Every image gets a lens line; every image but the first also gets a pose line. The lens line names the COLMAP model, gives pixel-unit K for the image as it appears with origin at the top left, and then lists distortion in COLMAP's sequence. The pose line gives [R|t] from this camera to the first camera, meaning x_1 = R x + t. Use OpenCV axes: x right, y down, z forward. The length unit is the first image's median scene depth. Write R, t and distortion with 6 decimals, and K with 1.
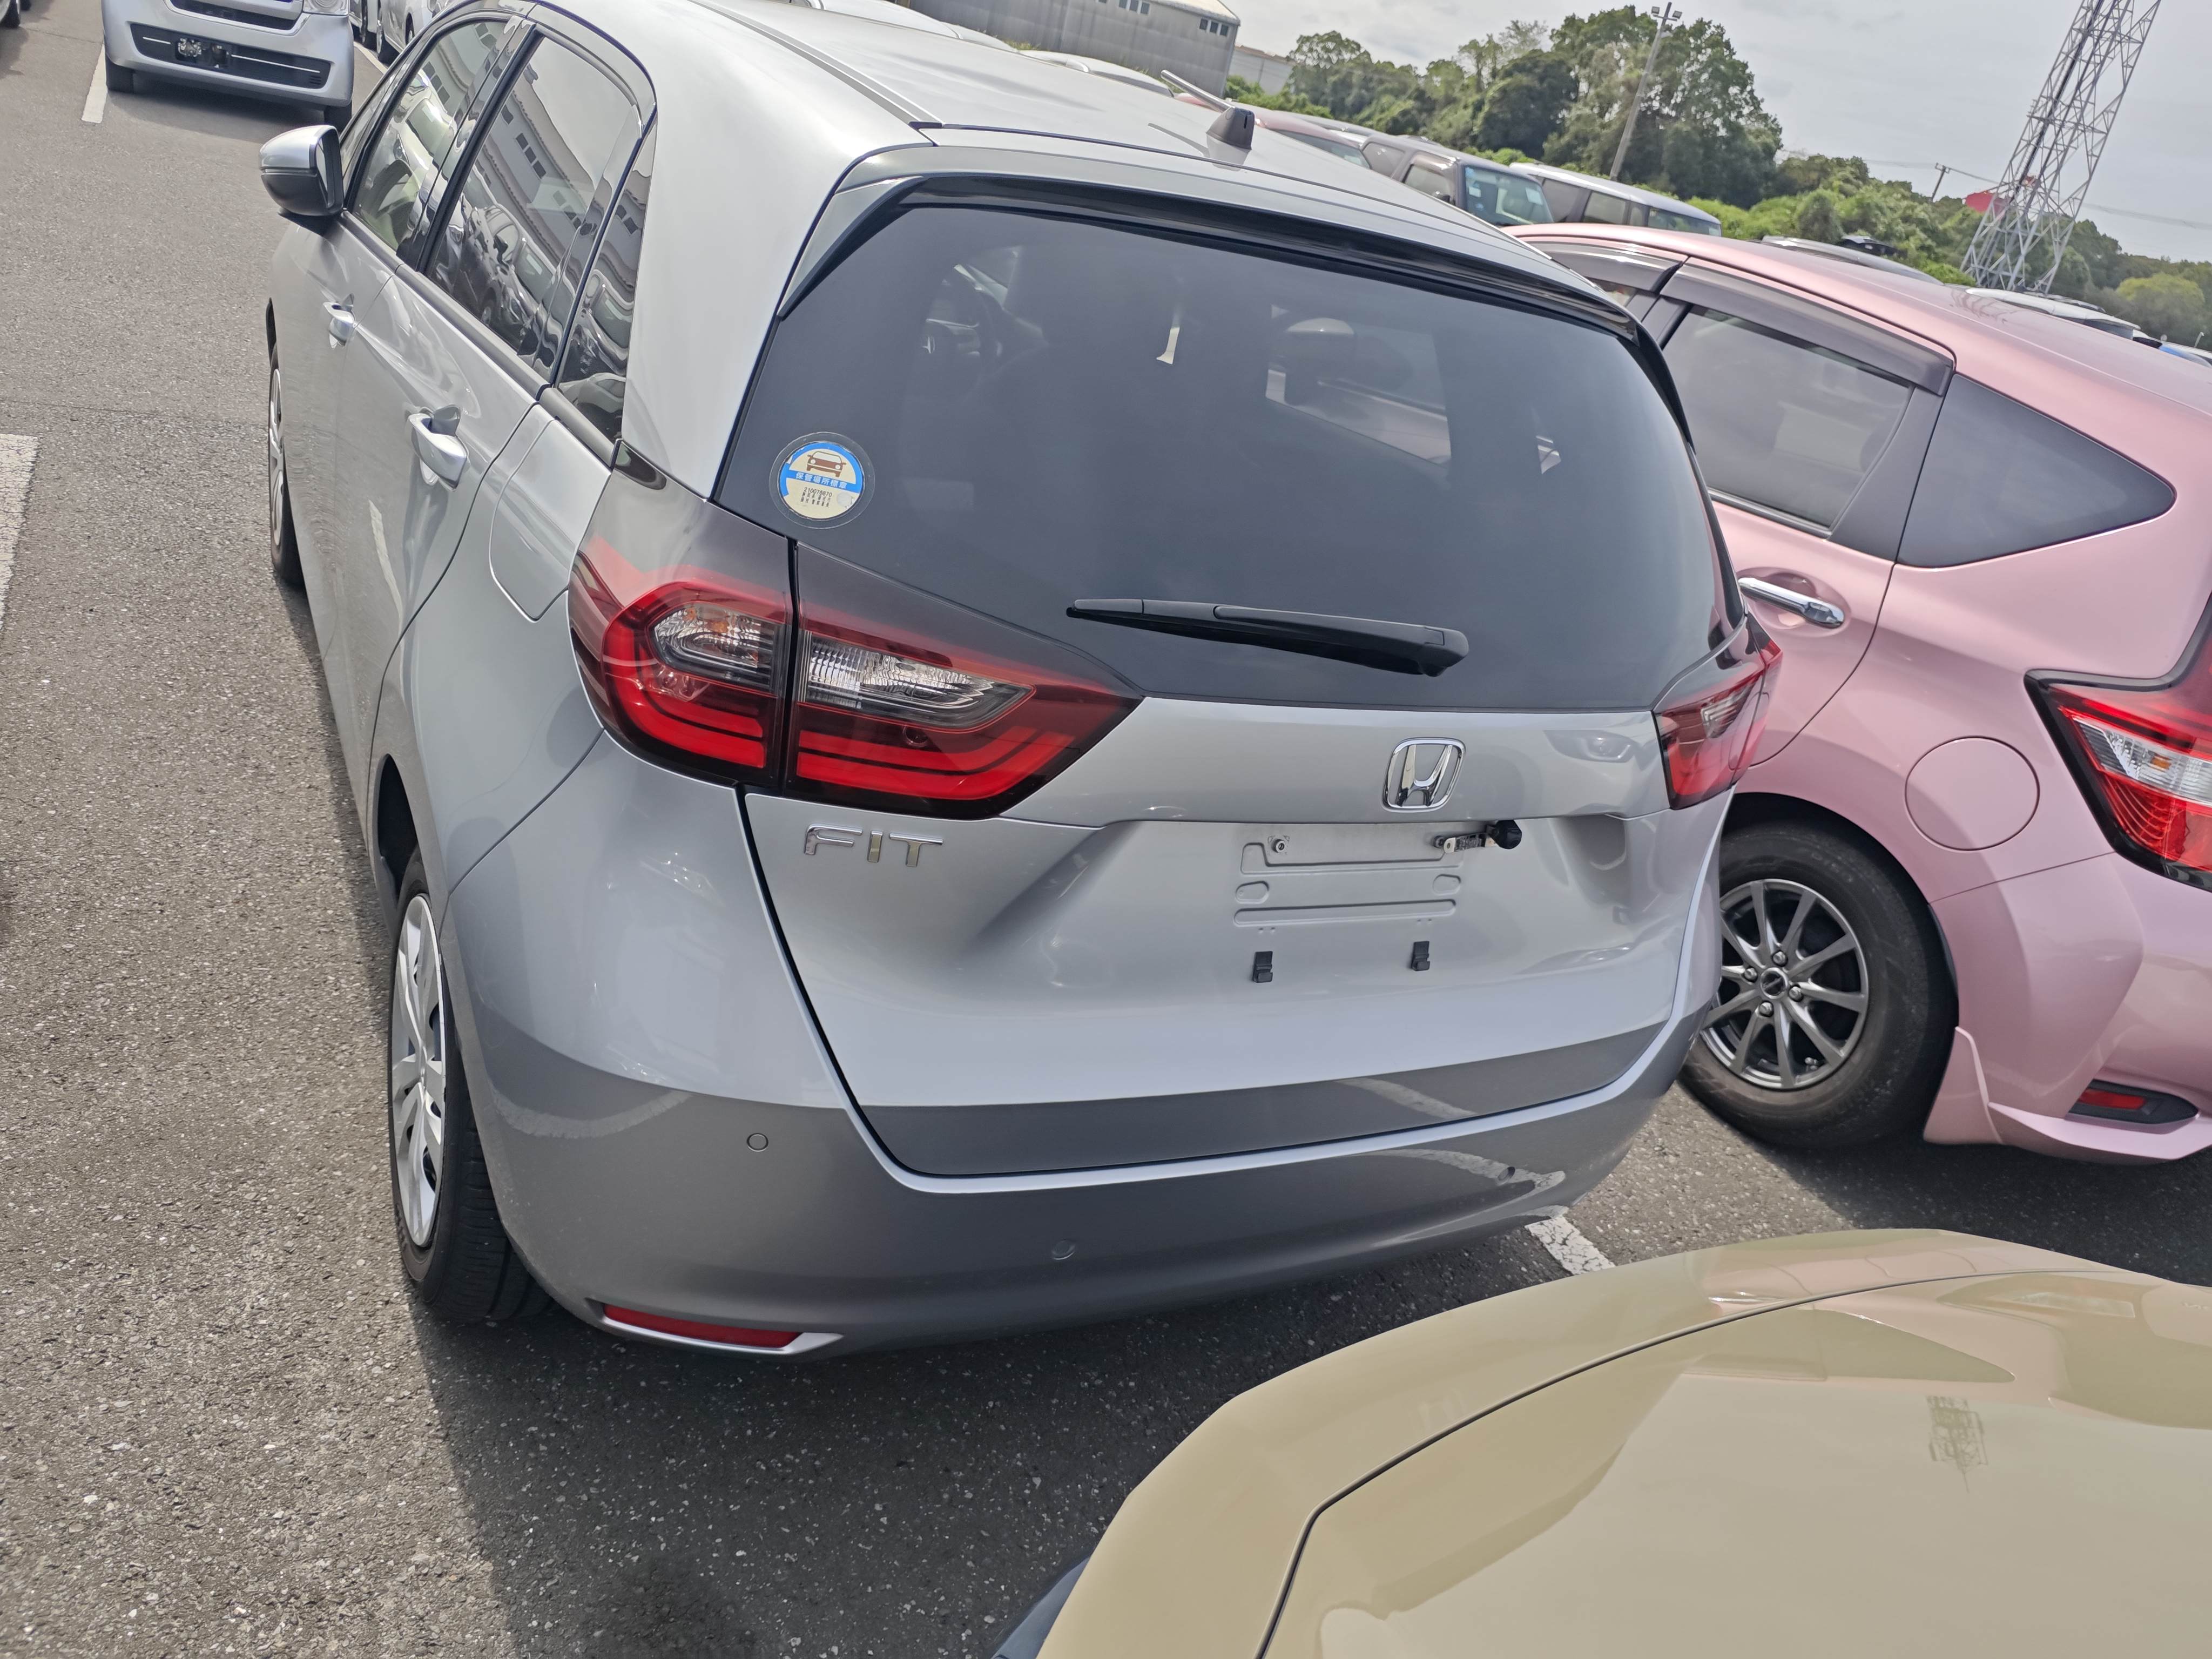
lens RADIAL K [[1691.9, 0, 1113.7], [0, 1691.9, 821.7], [0, 0, 1]] dist [0.040116, -0.037893]
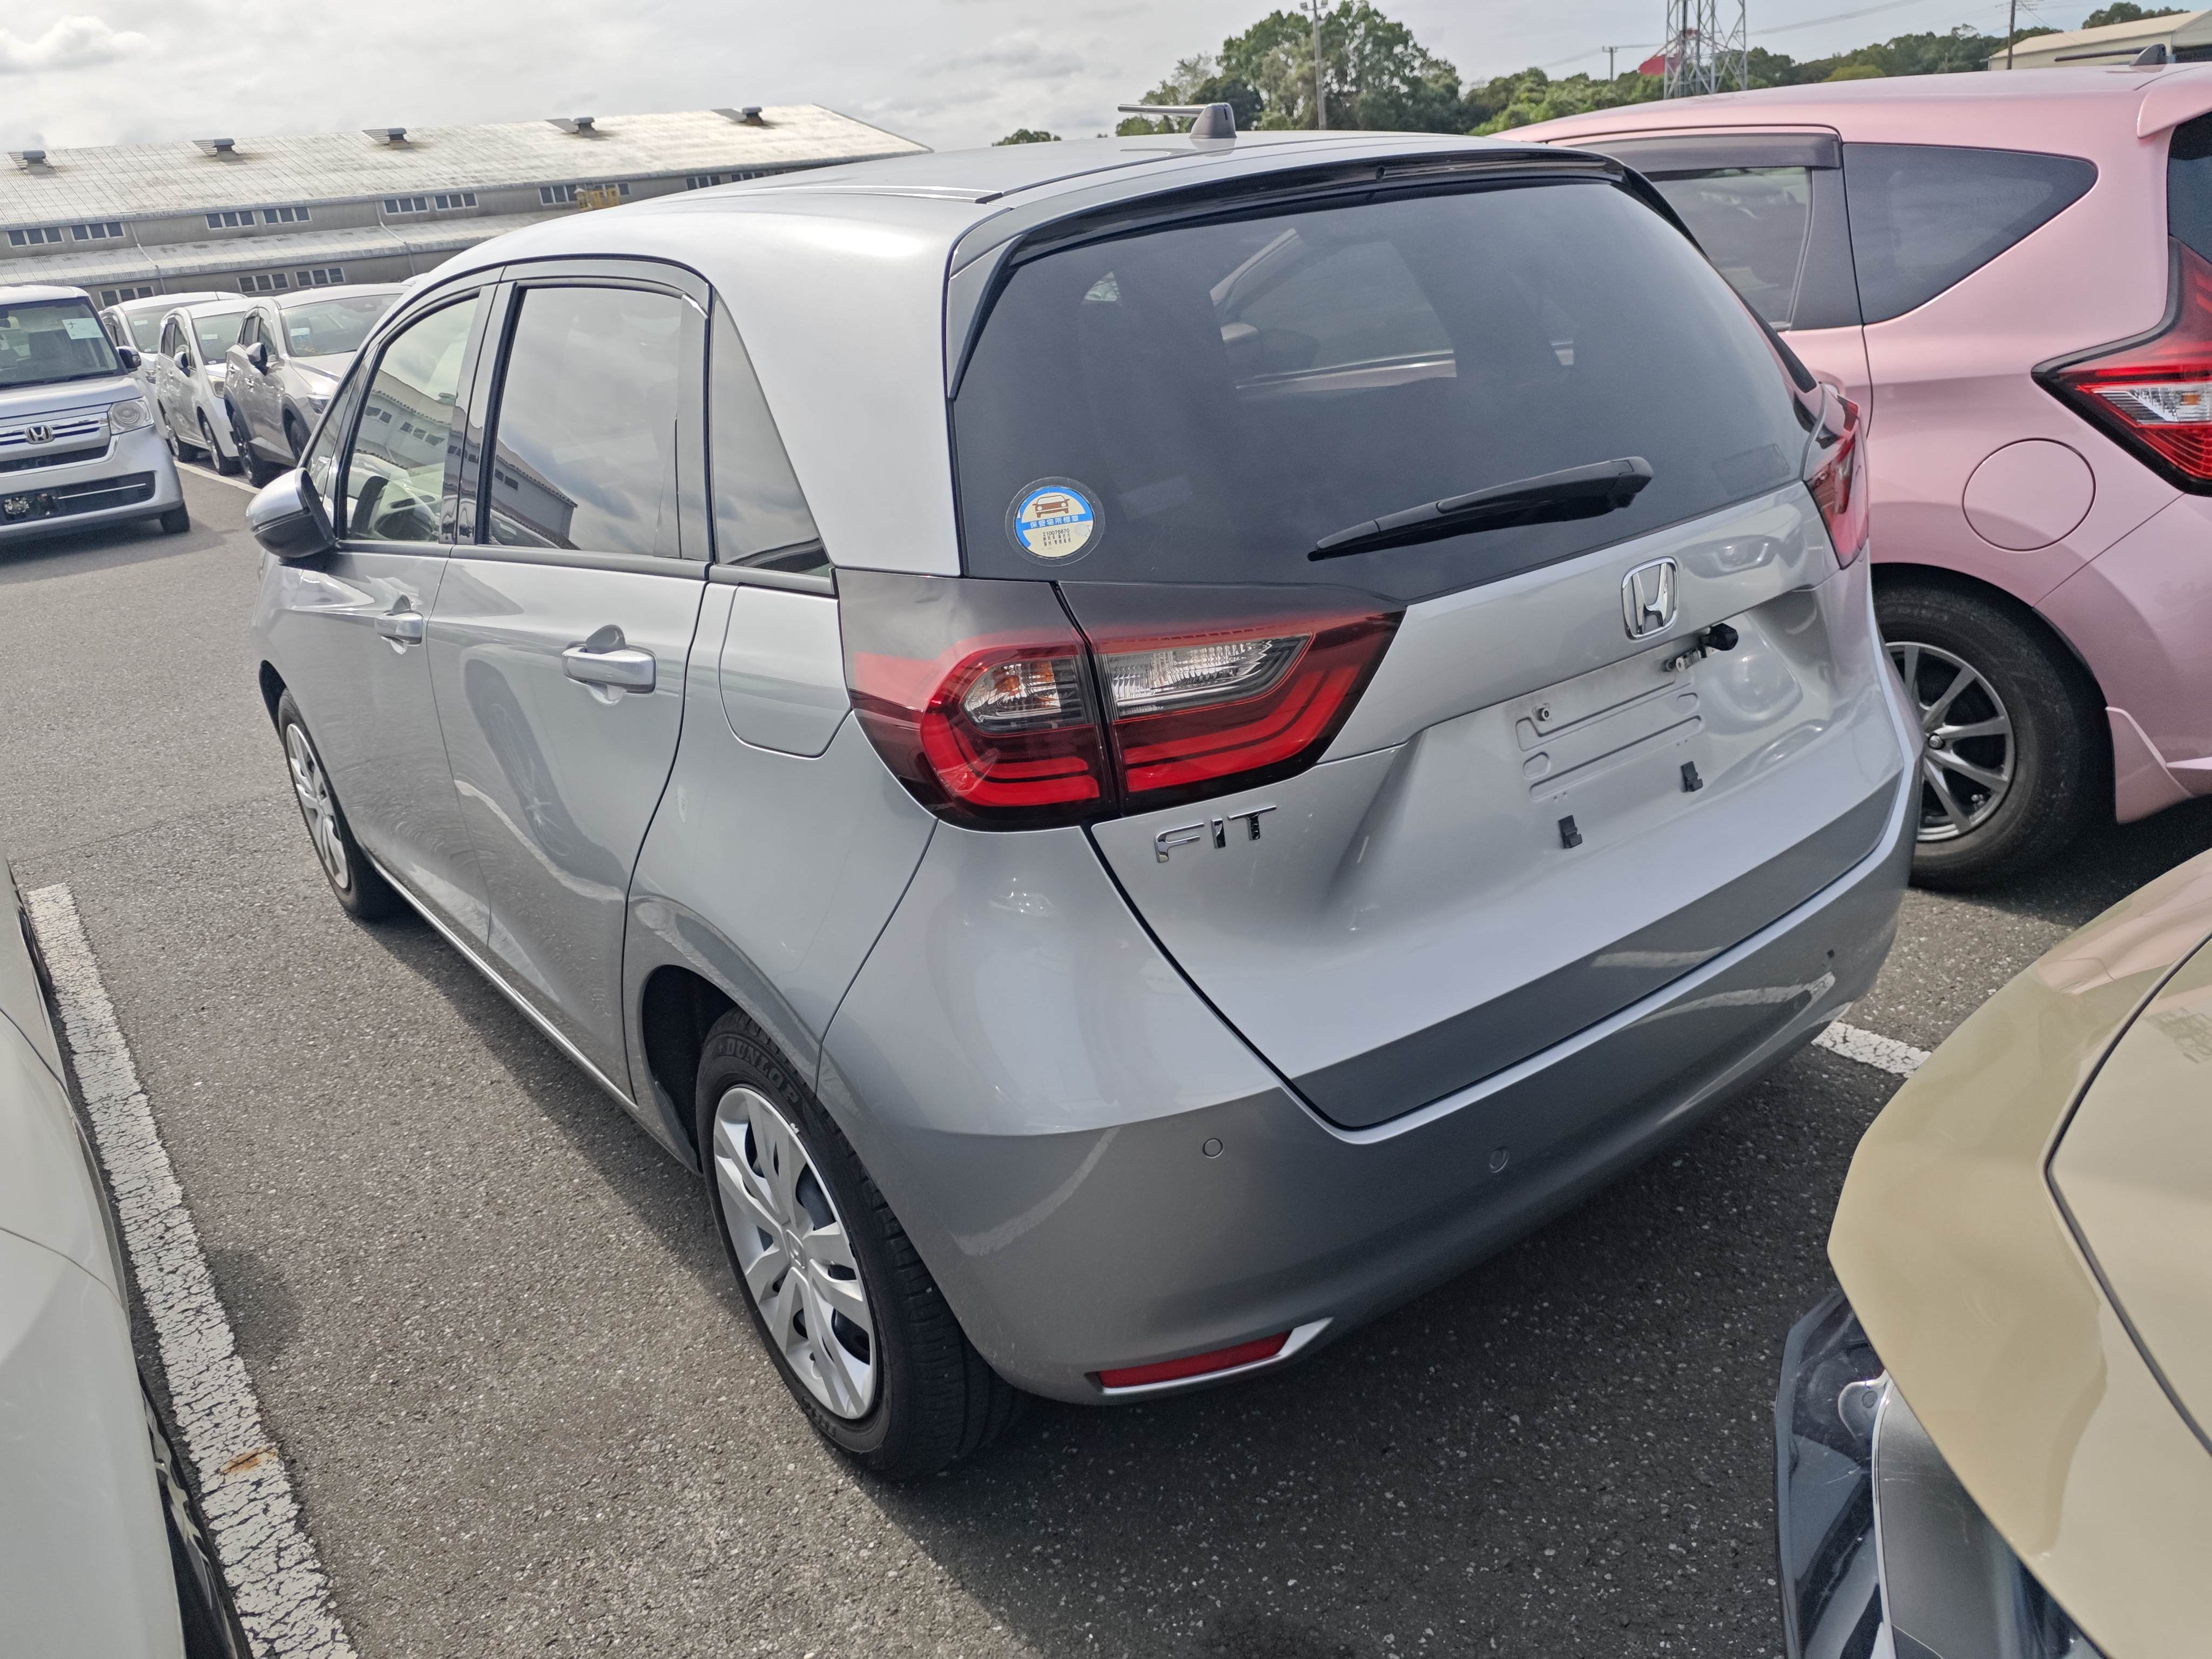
lens RADIAL K [[1700.4, 0, 1113.8], [0, 1700.4, 760.2], [0, 0, 1]] dist [0.009007, 0.008975]
pose [[0.933304, -0.356318, 0.044514, -0.134340], [0.358879, 0.929791, -0.081820, 0.020454], [-0.012235, 0.092338, 0.995653, -0.021324]]
